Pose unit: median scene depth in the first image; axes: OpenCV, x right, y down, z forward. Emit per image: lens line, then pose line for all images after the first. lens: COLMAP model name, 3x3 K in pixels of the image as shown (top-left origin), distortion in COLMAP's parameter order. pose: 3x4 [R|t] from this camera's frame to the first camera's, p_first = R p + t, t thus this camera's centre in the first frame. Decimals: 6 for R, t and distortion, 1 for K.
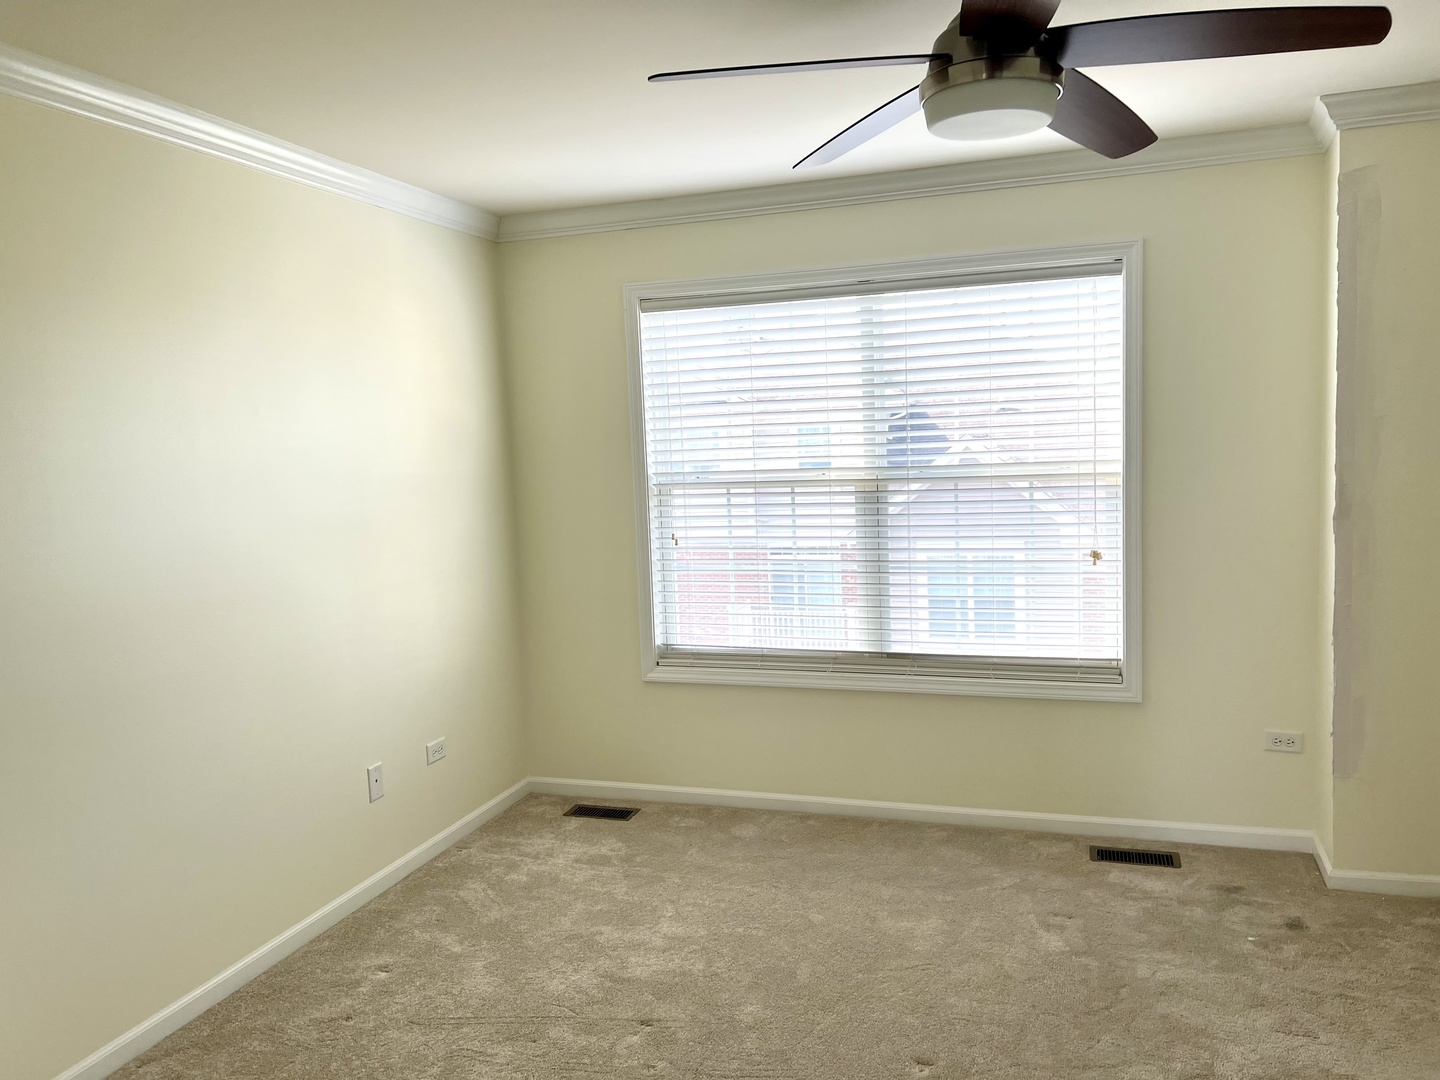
lens RADIAL K [[1106.4, 0, 717.0], [0, 1106.4, 563.2], [0, 0, 1]] dist [0.066427, -0.190389]
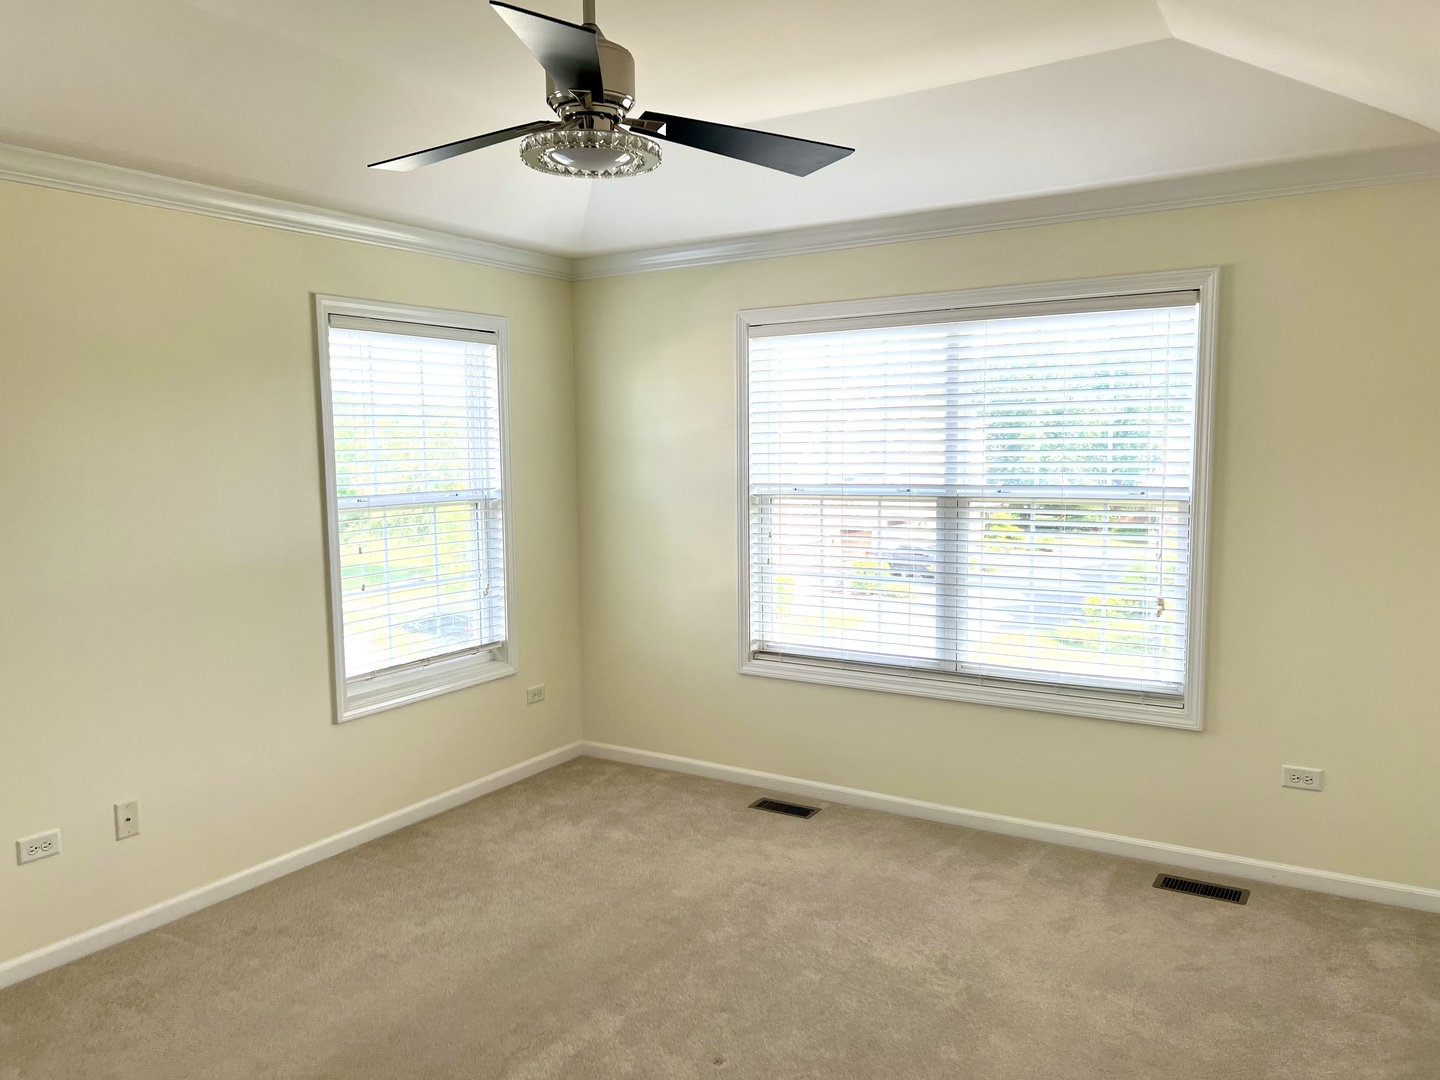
lens RADIAL K [[1085.8, 0, 709.7], [0, 1085.8, 544.1], [0, 0, 1]] dist [0.065031, -0.115902]
pose [[0.972366, 0.051907, -0.227616, 0.156202], [-0.057444, 0.998191, -0.017766, 0.000560], [0.226282, 0.030351, 0.973589, -0.054469]]
